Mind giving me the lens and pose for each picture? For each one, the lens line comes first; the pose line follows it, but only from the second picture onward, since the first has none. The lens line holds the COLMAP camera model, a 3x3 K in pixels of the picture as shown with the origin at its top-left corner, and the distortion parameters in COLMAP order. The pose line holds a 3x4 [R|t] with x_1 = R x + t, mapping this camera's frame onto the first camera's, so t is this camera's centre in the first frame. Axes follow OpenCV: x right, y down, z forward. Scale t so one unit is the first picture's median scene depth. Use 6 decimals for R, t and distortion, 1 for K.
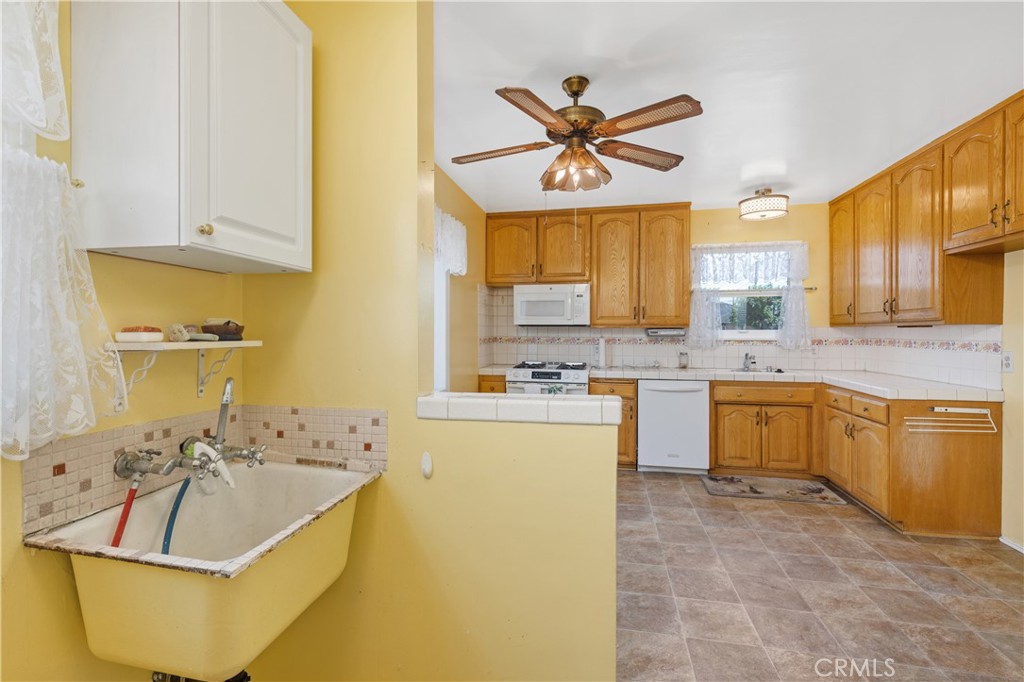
lens RADIAL K [[469.0, 0, 511.2], [0, 469.0, 336.8], [0, 0, 1]] dist [0.008990, -0.002393]
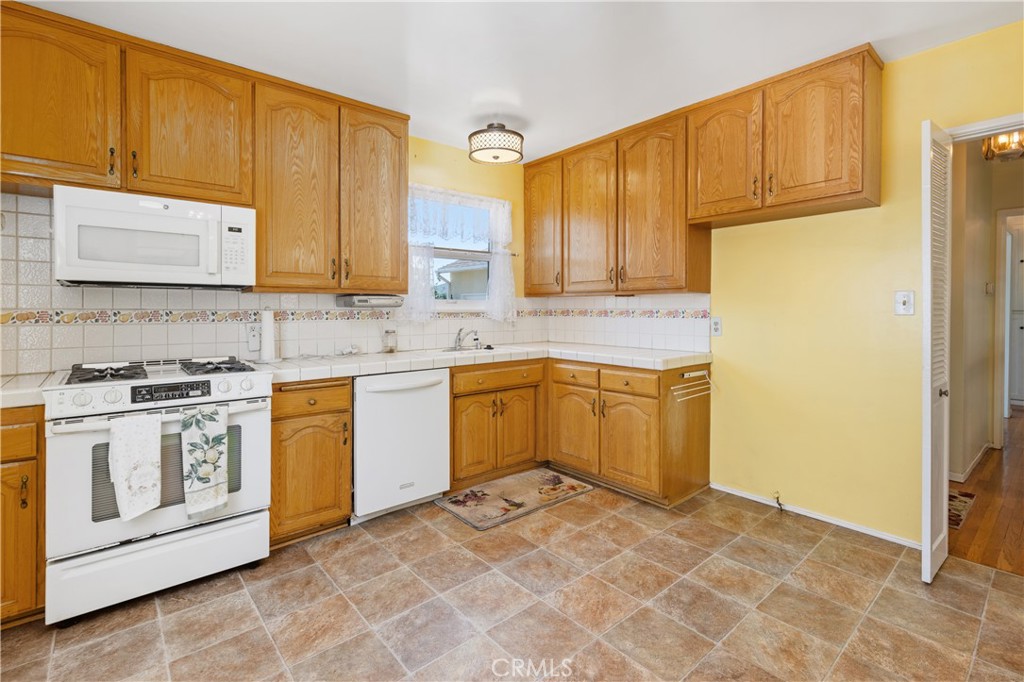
lens RADIAL K [[469.0, 0, 509.3], [0, 469.0, 314.1], [0, 0, 1]] dist [0.008990, -0.002393]
pose [[0.615305, -0.010334, 0.788222, -0.089832], [0.011148, 0.999928, 0.004407, 0.009228], [-0.788210, 0.006075, 0.615376, 0.486697]]
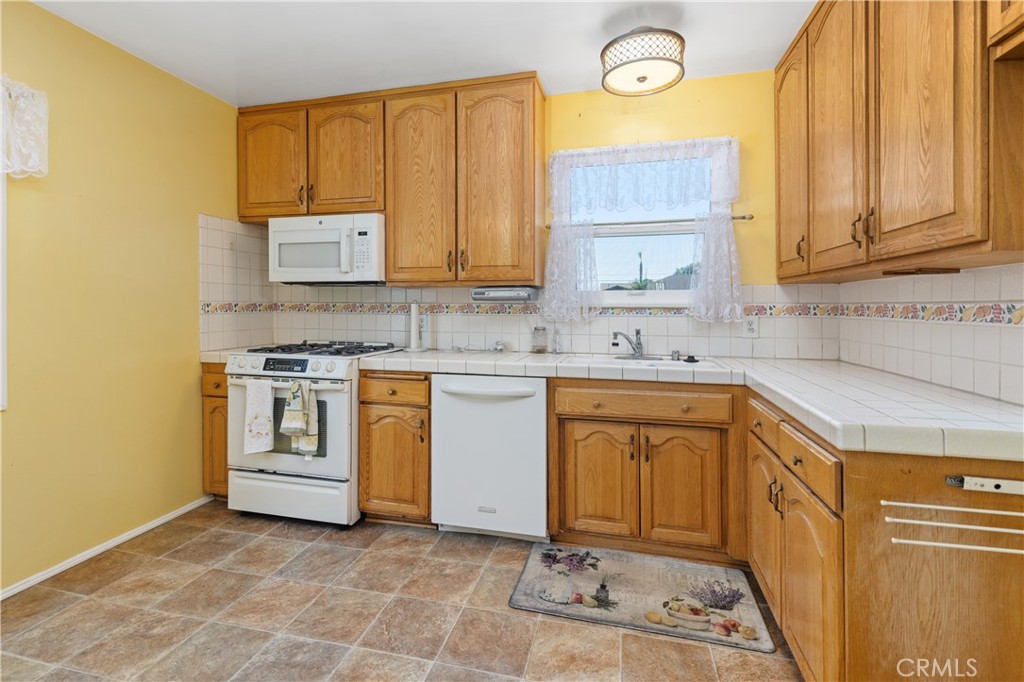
lens RADIAL K [[469.0, 0, 509.0], [0, 469.0, 308.7], [0, 0, 1]] dist [0.008990, -0.002393]
pose [[0.999263, 0.003462, -0.038238, 0.402023], [-0.003745, 0.999966, -0.007331, 0.016015], [0.038212, 0.007469, 0.999242, 0.446195]]
